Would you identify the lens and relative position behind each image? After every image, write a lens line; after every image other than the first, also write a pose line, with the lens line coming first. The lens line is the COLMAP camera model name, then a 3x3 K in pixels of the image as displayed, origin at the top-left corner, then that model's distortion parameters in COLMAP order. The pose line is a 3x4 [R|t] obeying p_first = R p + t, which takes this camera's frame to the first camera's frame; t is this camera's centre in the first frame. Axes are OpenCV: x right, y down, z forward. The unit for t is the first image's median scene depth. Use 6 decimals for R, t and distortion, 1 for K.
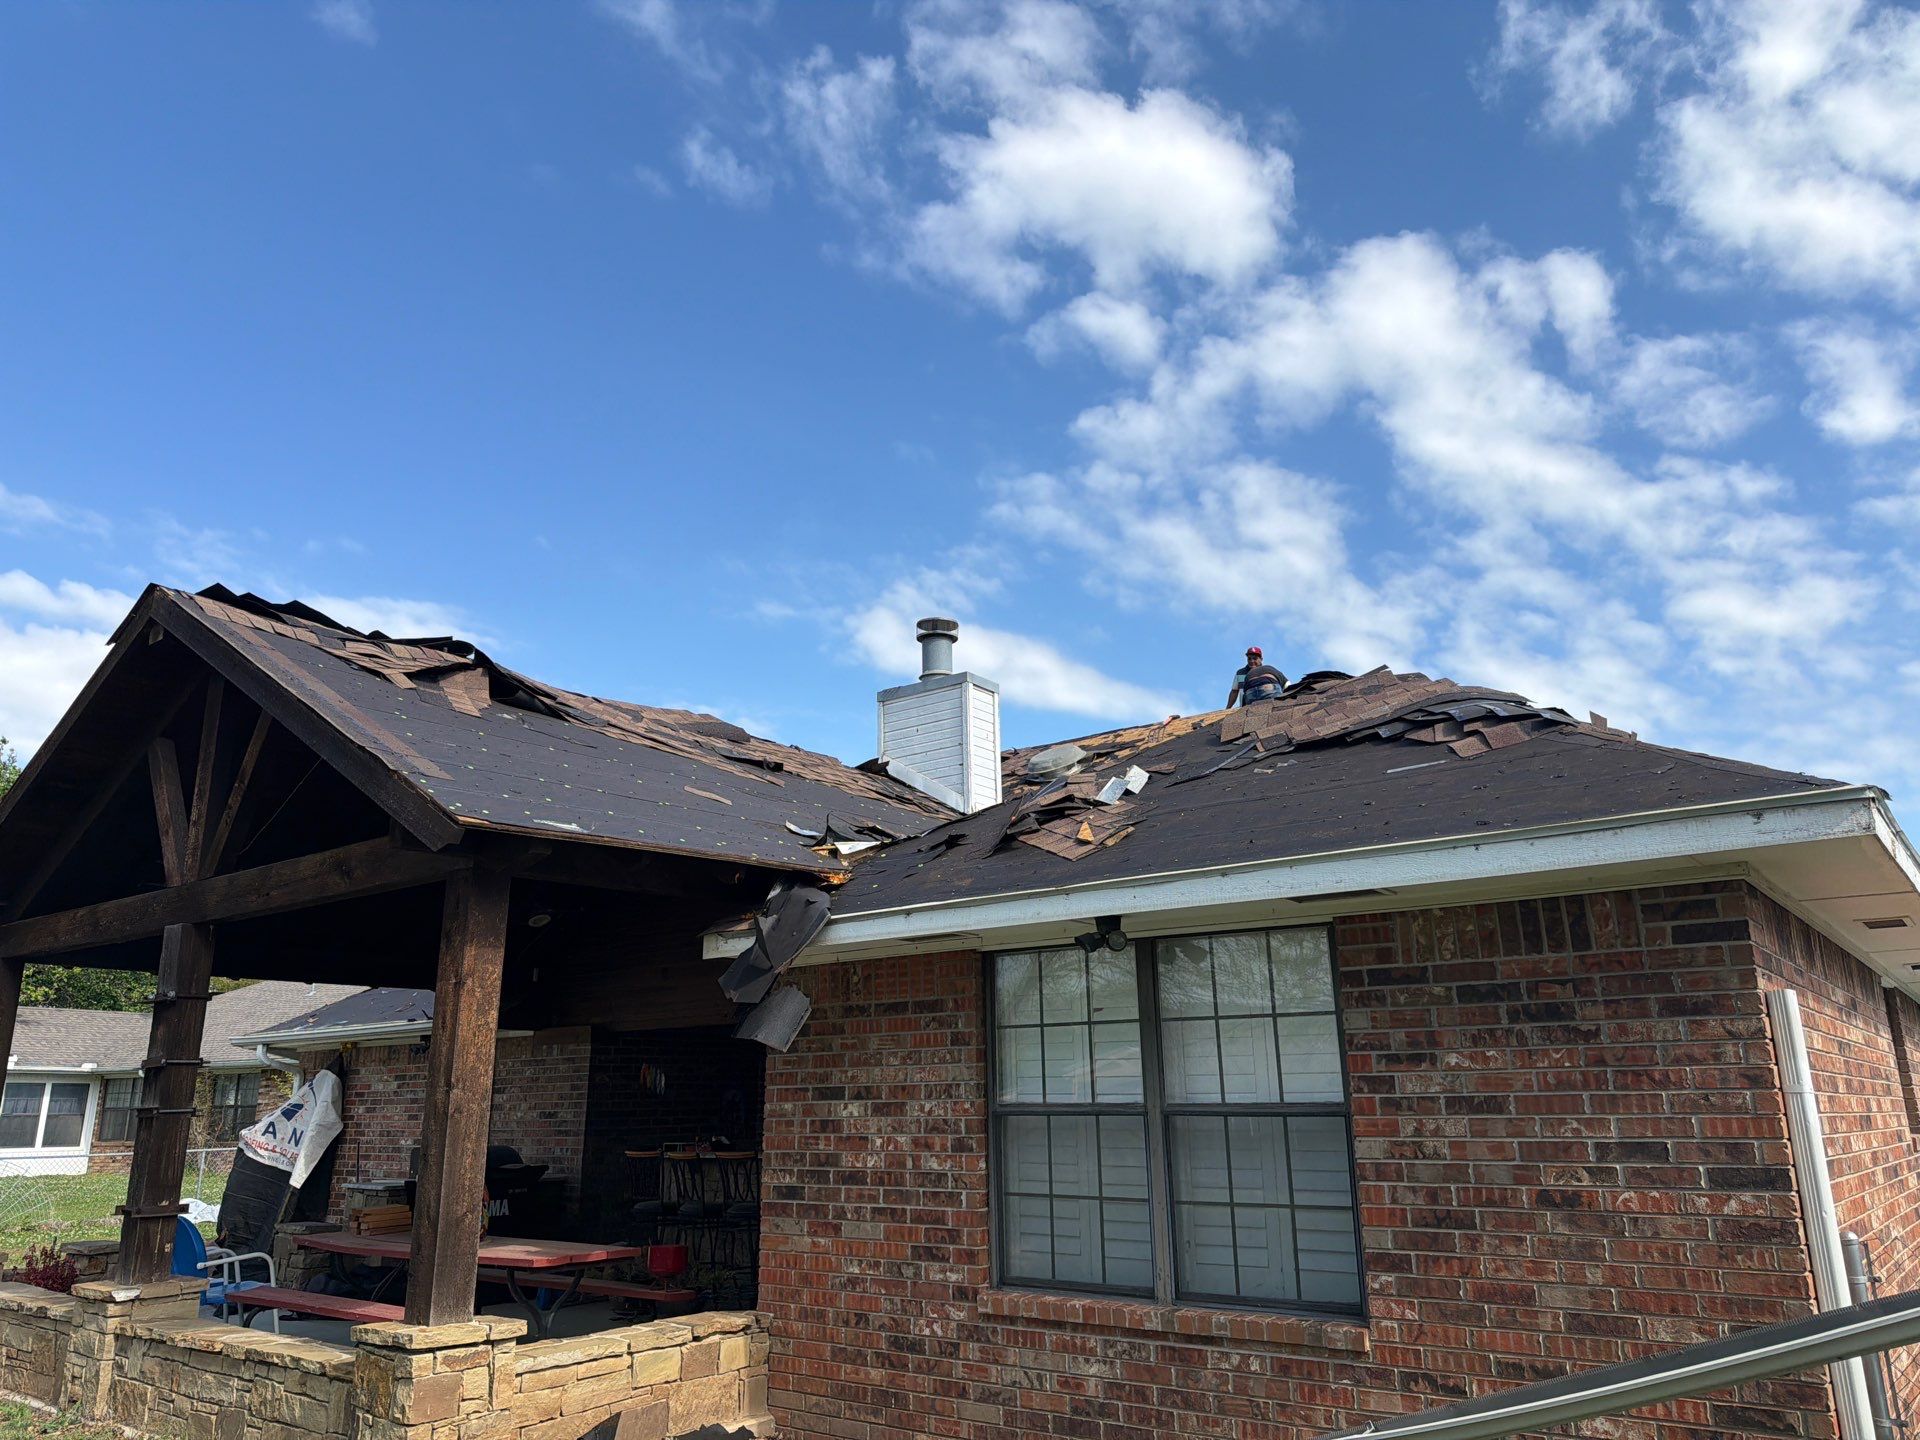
lens RADIAL K [[1343.2, 0, 953.7], [0, 1343.2, 711.0], [0, 0, 1]] dist [0.039190, -0.047248]
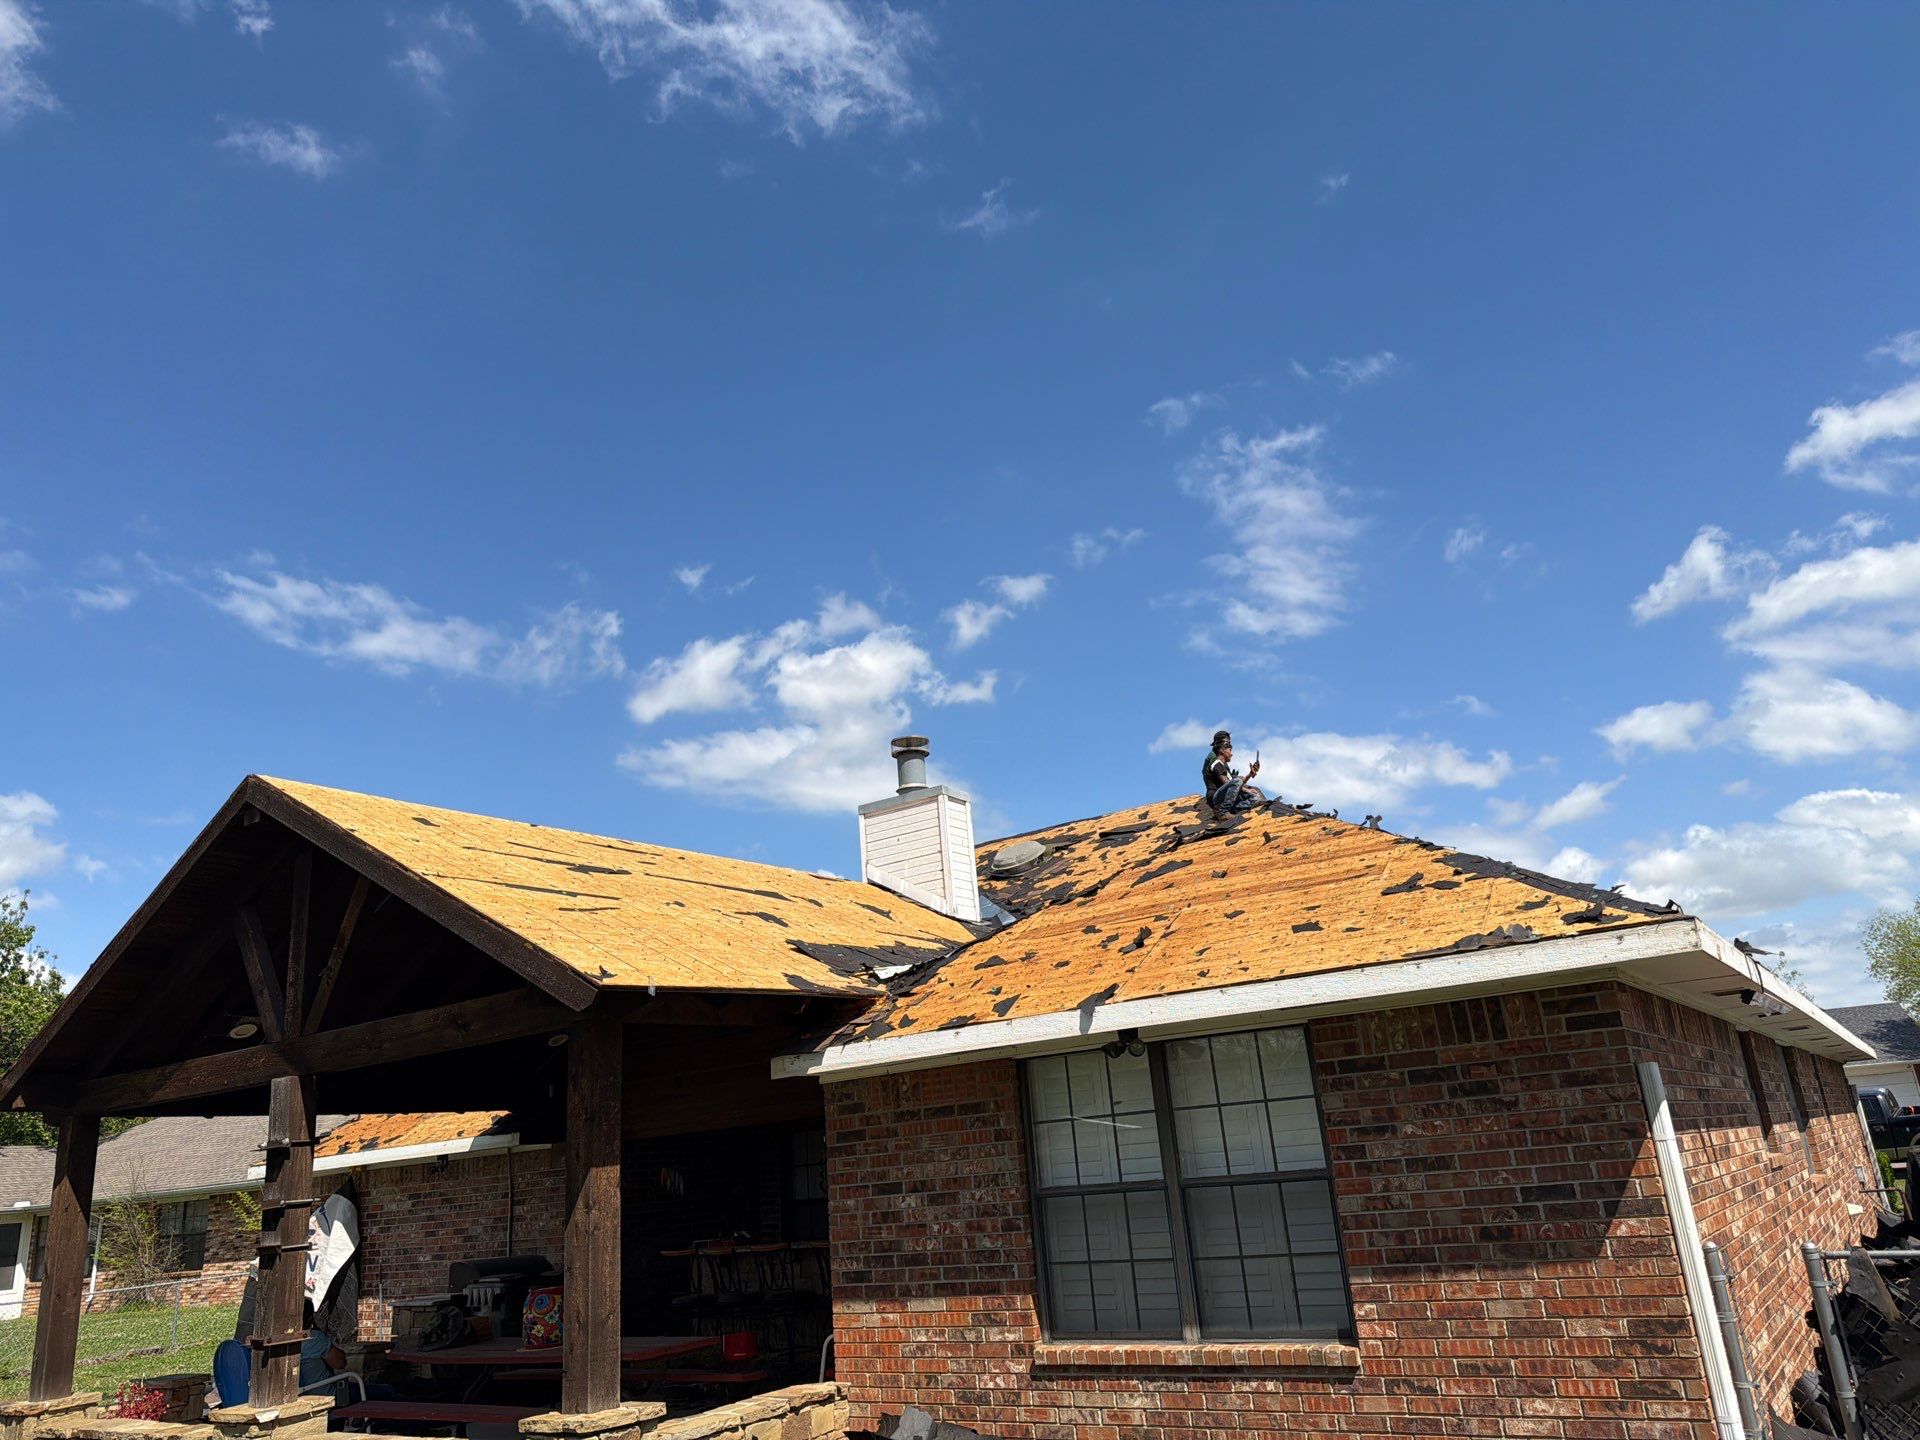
lens RADIAL K [[1343.2, 0, 974.2], [0, 1343.2, 718.9], [0, 0, 1]] dist [0.039190, -0.047248]
pose [[0.995562, -0.046526, 0.081806, -0.107622], [0.049739, 0.998051, -0.037683, -0.086306], [-0.079894, 0.041585, 0.995936, -0.218502]]
